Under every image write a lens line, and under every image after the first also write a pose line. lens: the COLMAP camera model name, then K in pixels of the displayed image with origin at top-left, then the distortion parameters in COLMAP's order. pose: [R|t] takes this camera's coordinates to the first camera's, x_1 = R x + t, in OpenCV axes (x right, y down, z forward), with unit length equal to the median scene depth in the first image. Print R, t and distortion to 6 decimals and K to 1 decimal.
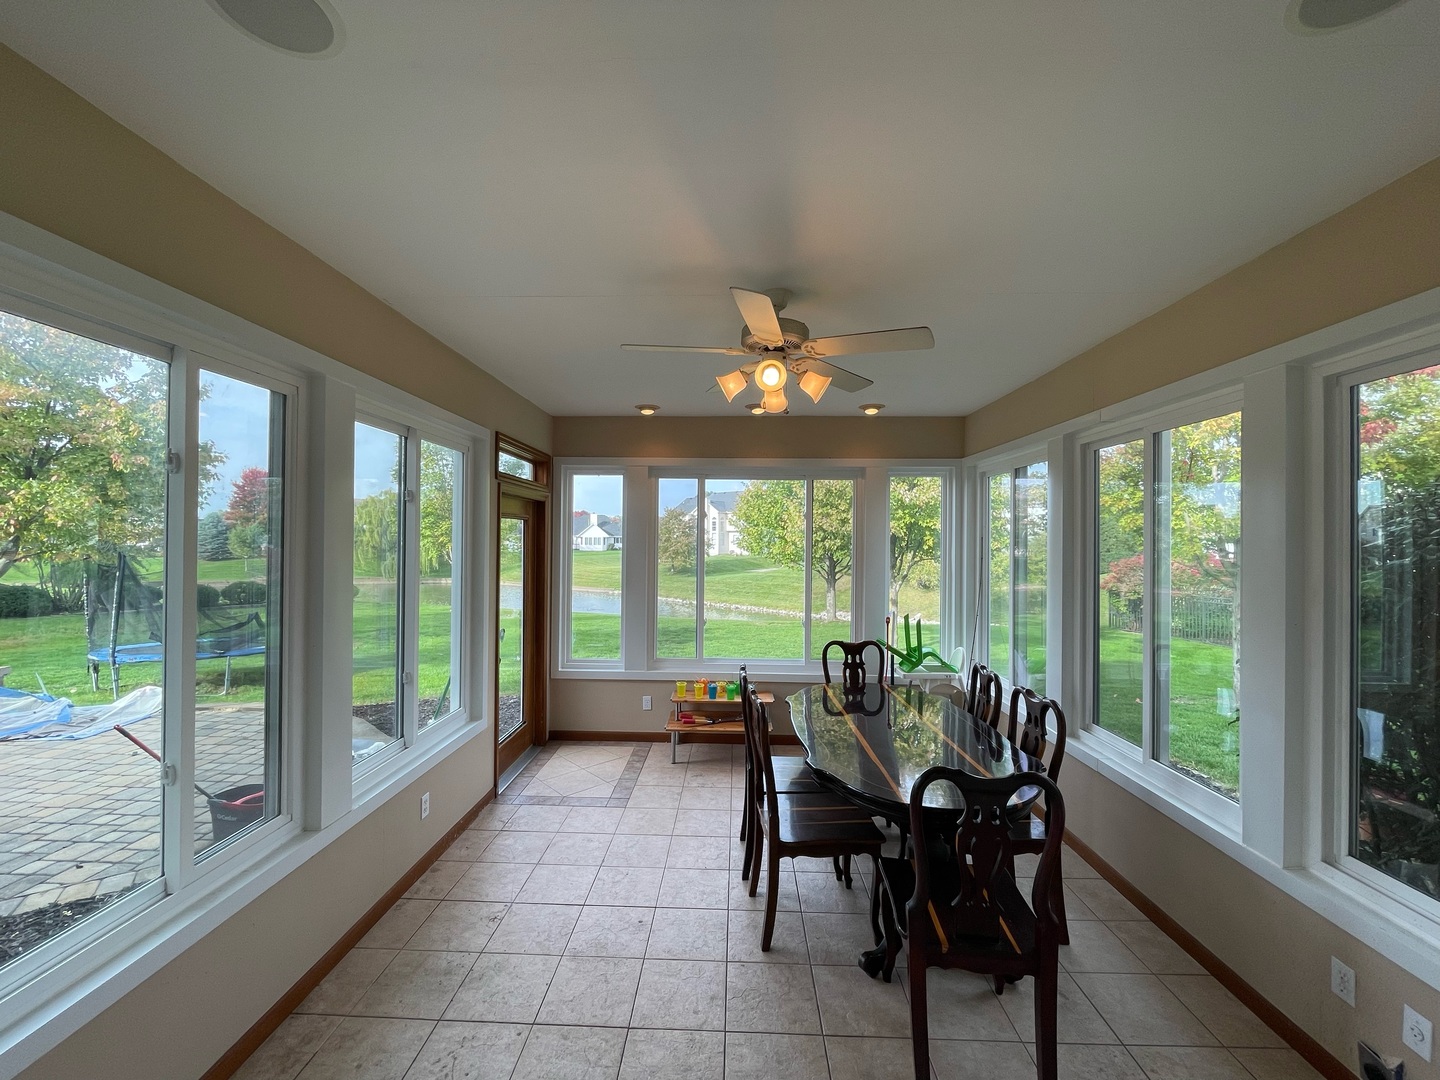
lens RADIAL K [[581.2, 0, 719.0], [0, 581.2, 540.1], [0, 0, 1]] dist [-0.000278, -0.000376]
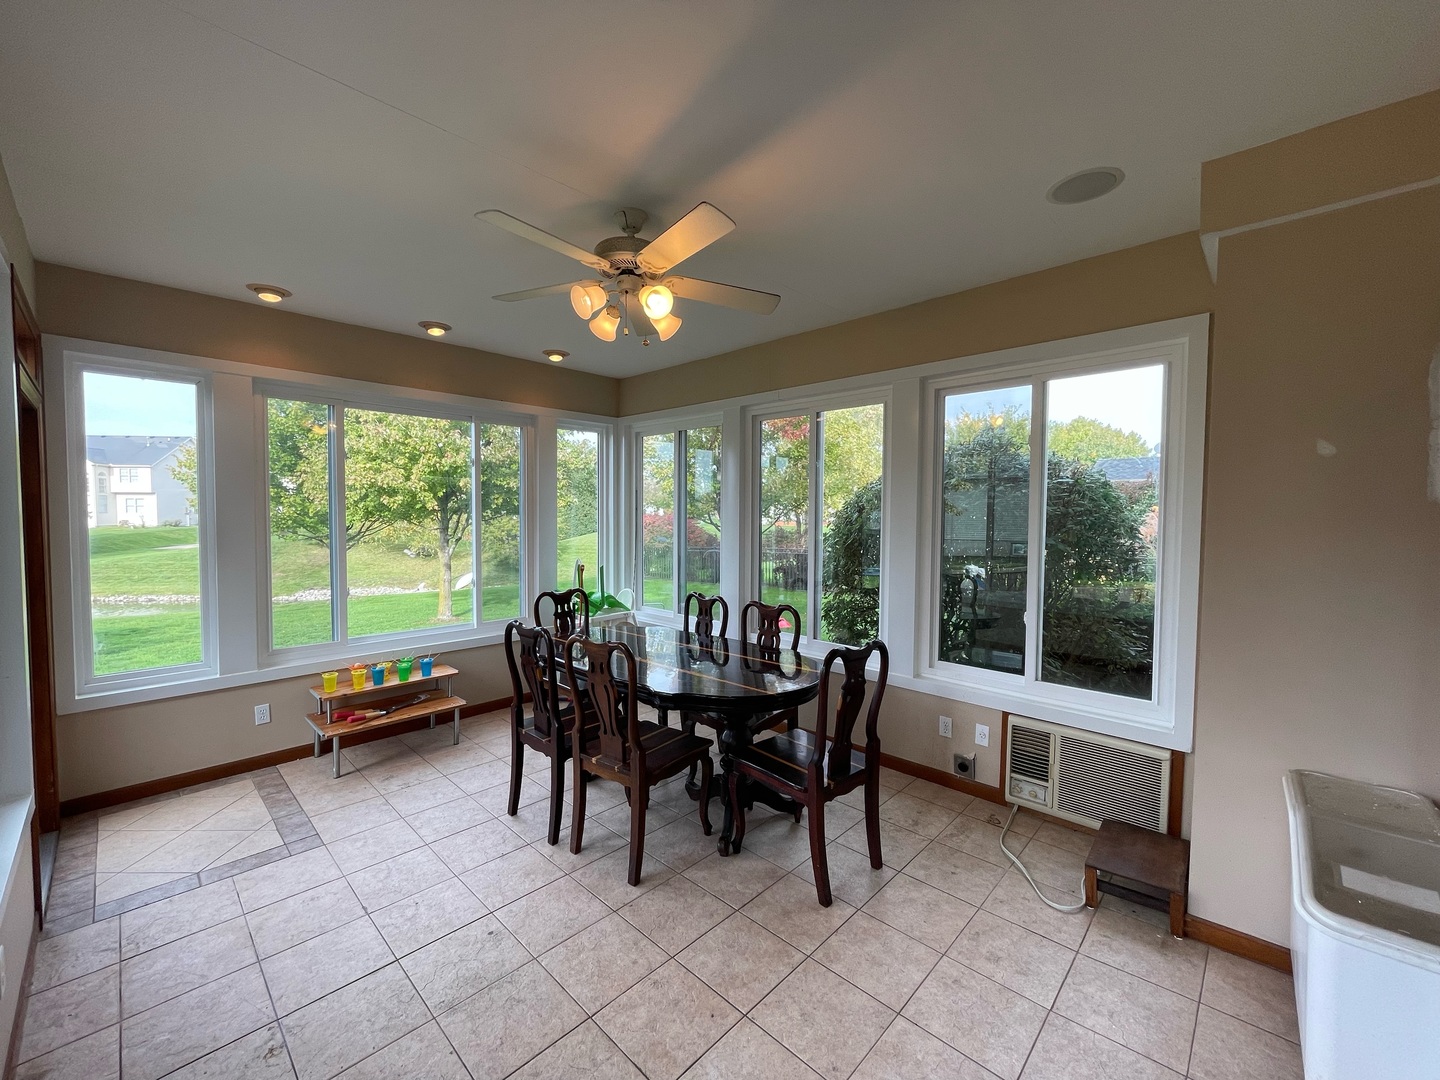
lens RADIAL K [[581.2, 0, 715.0], [0, 581.2, 537.8], [0, 0, 1]] dist [-0.000278, -0.000376]
pose [[0.673765, -0.038845, 0.737924, -0.287884], [-0.001437, 0.998547, 0.053876, 0.027465], [-0.738945, -0.037360, 0.672729, 0.128442]]
